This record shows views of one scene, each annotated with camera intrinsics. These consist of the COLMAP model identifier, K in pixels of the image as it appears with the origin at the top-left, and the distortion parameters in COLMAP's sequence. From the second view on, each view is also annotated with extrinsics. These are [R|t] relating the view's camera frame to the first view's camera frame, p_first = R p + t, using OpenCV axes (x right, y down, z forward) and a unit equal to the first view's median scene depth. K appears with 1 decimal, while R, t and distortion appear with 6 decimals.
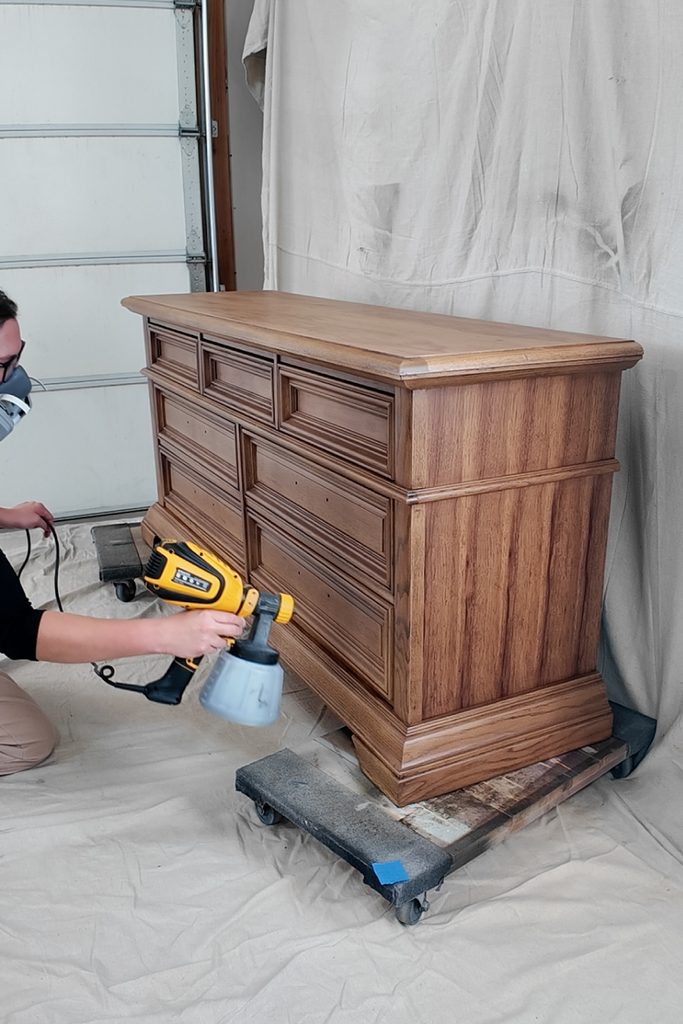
lens RADIAL K [[910.1, 0, 393.2], [0, 910.1, 566.8], [0, 0, 1]] dist [0.131538, -0.040375]
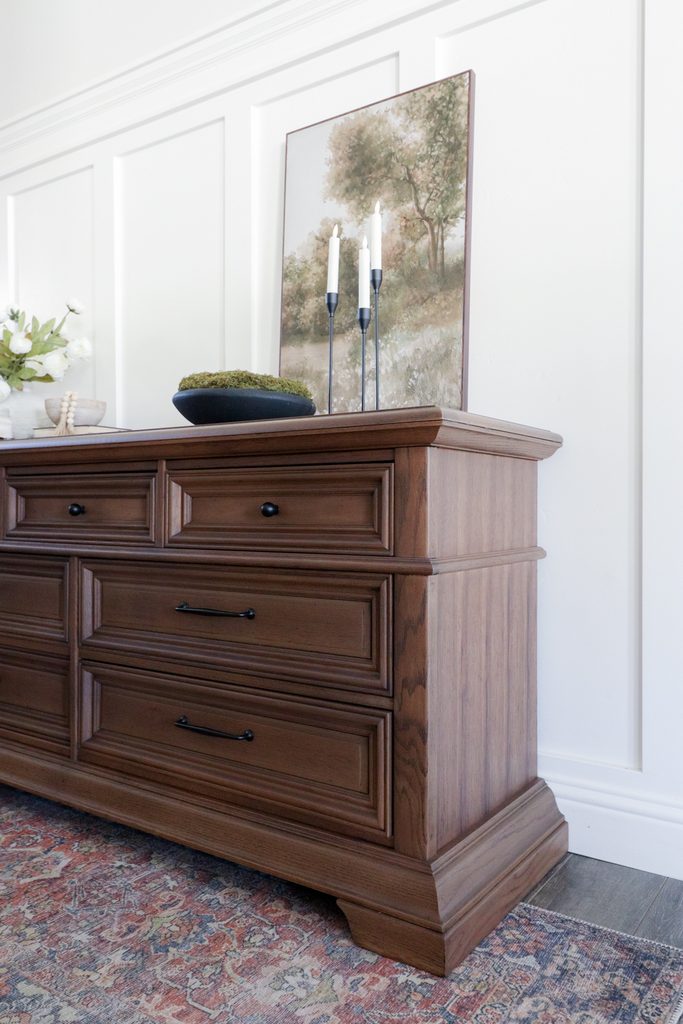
lens RADIAL K [[800.4, 0, 329.8], [0, 800.4, 518.9], [0, 0, 1]] dist [0.026146, -0.010256]
pose [[0.902006, -0.005916, 0.431682, -0.365856], [0.149451, 0.942361, -0.299367, 0.088748], [-0.405029, 0.334546, 0.850900, 0.335282]]
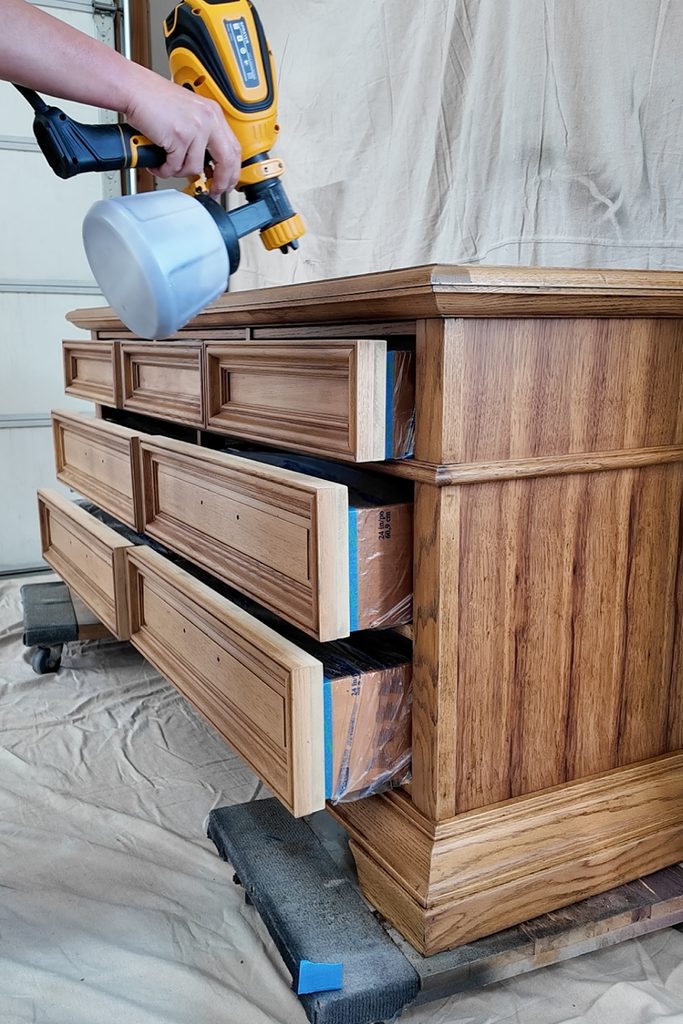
lens RADIAL K [[910.1, 0, 348.9], [0, 910.1, 515.6], [0, 0, 1]] dist [0.131538, -0.040375]
pose [[0.999959, -0.003669, -0.008287, -0.041101], [0.002231, 0.985914, -0.167240, 0.064331], [0.008784, 0.167215, 0.985881, 0.292226]]
